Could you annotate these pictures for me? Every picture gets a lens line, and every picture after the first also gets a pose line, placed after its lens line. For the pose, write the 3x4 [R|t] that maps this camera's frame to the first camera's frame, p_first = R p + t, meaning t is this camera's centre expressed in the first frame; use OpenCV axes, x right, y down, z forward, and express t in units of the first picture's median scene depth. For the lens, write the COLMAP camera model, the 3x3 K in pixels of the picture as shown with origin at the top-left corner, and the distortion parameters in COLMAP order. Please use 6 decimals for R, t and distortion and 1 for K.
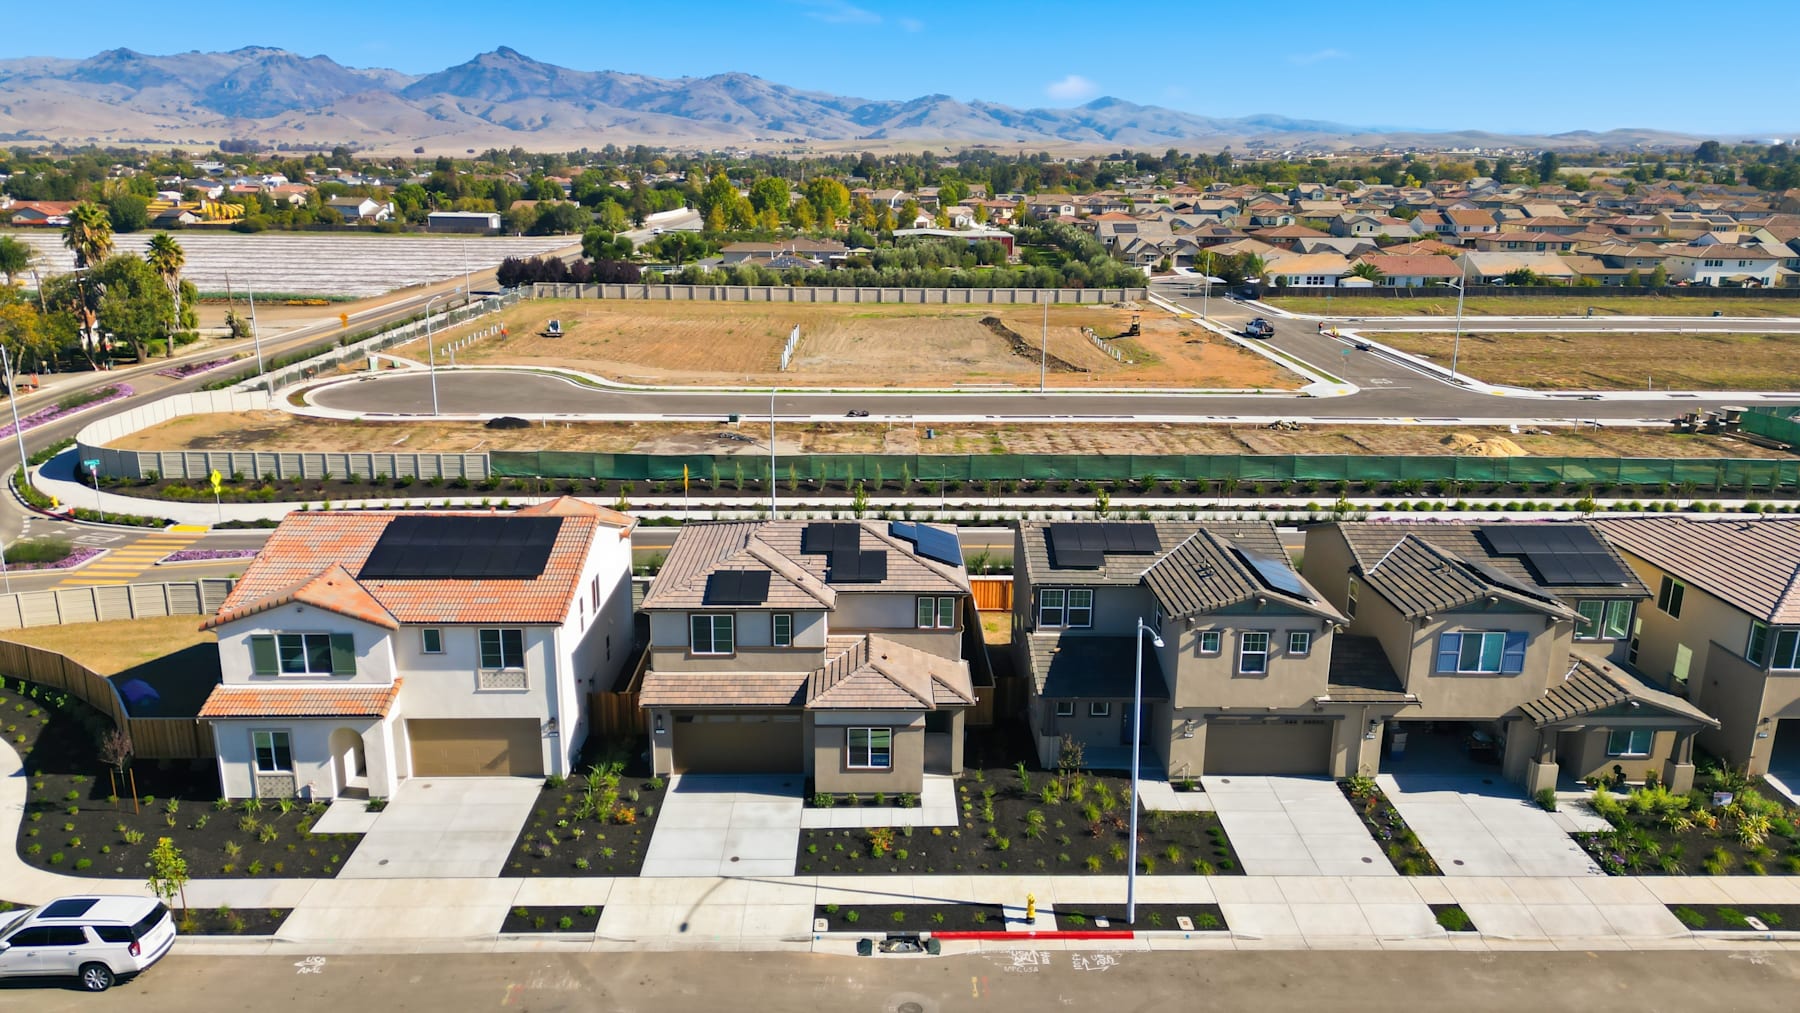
lens RADIAL K [[1256.0, 0, 900.0], [0, 1256.0, 506.5], [0, 0, 1]] dist [0.094639, -0.100852]
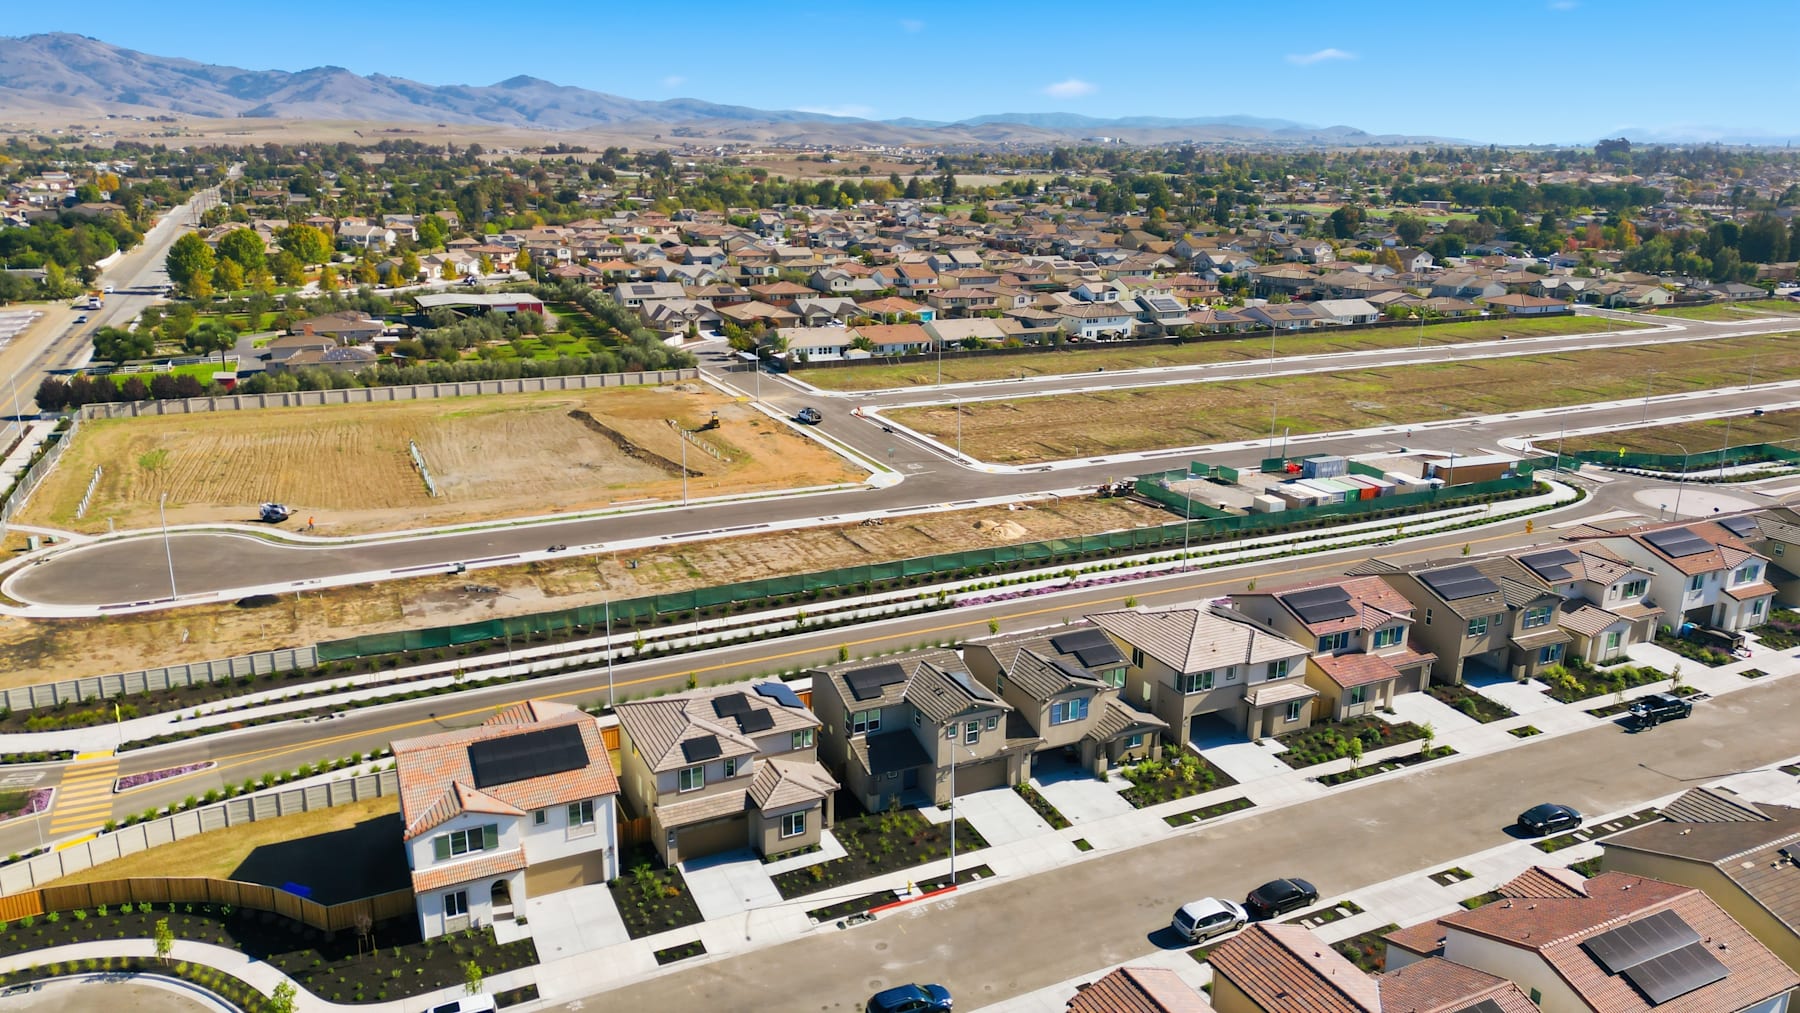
lens RADIAL K [[1259.2, 0, 900.0], [0, 1259.2, 506.5], [0, 0, 1]] dist [0.101851, -0.099564]
pose [[0.909290, -0.112144, 0.400769, -0.500729], [0.106337, 0.993650, 0.036782, -0.278634], [-0.402349, 0.009172, 0.915440, -0.657684]]
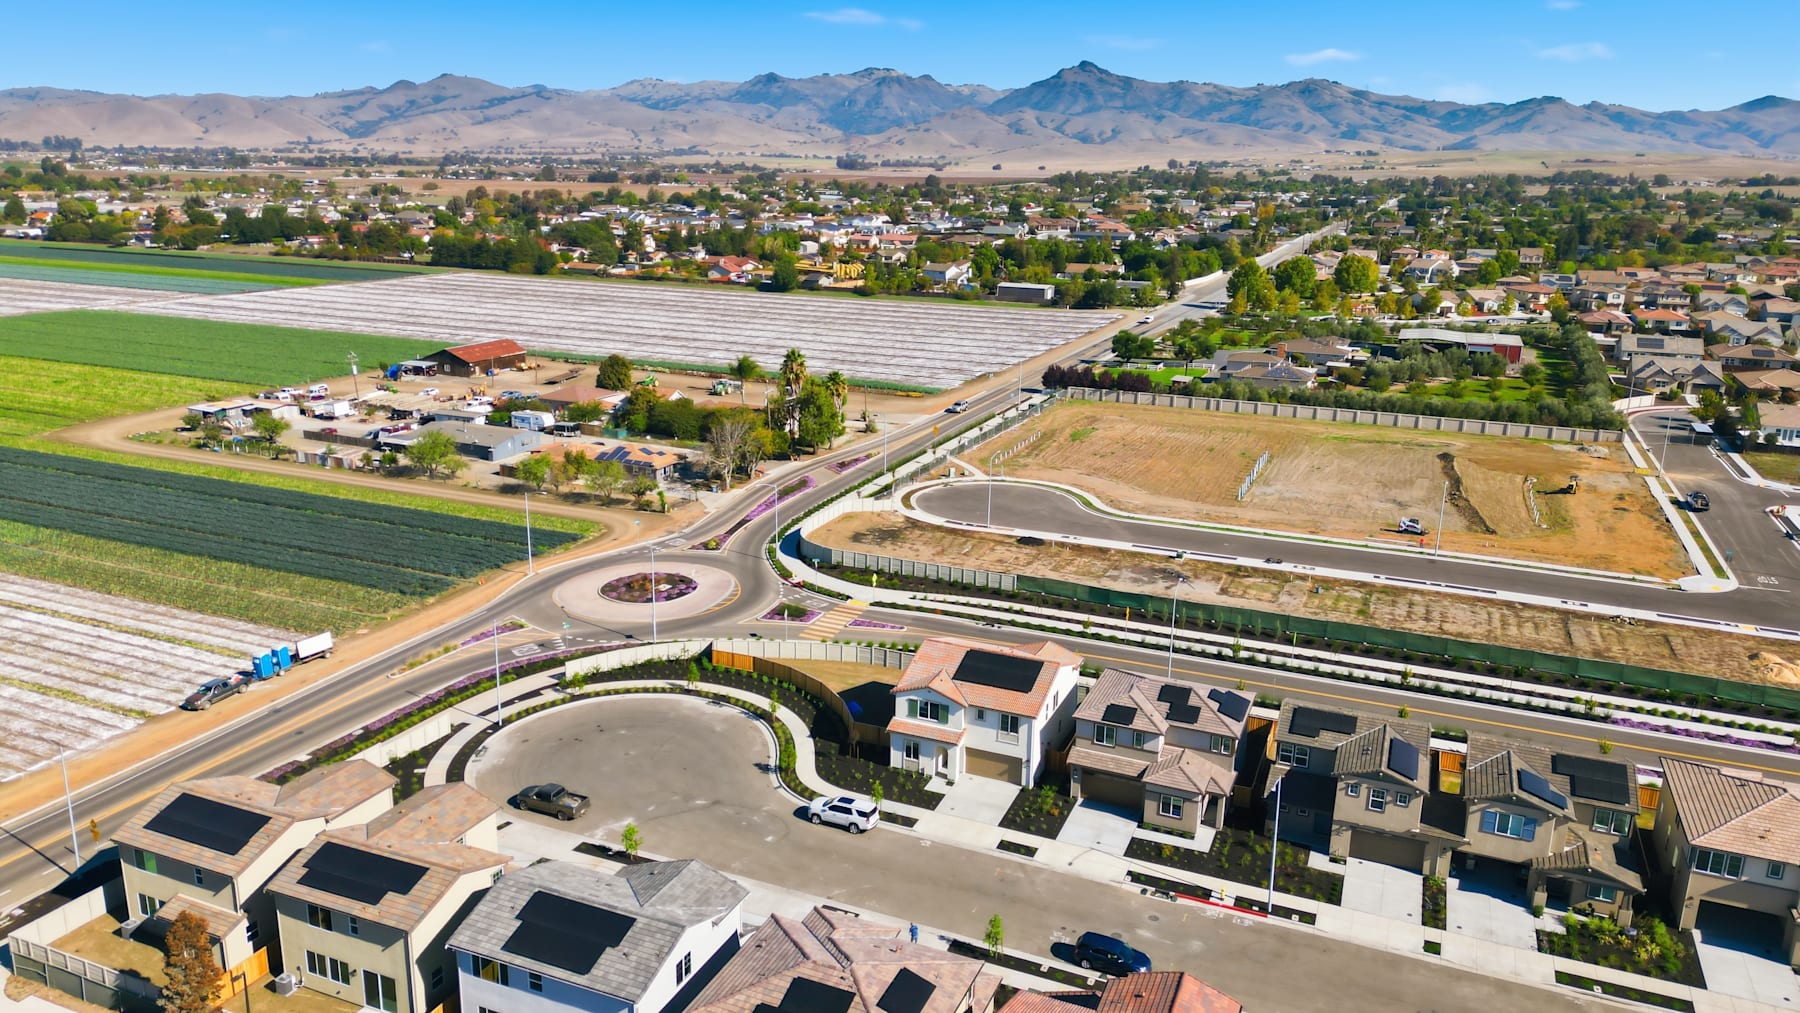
lens RADIAL K [[1256.0, 0, 900.0], [0, 1256.0, 506.5], [0, 0, 1]] dist [0.094639, -0.100852]
pose [[0.912267, 0.115631, -0.392936, 0.290771], [-0.116805, 0.992933, 0.021011, -0.253975], [0.392588, 0.026729, 0.919326, -0.970138]]
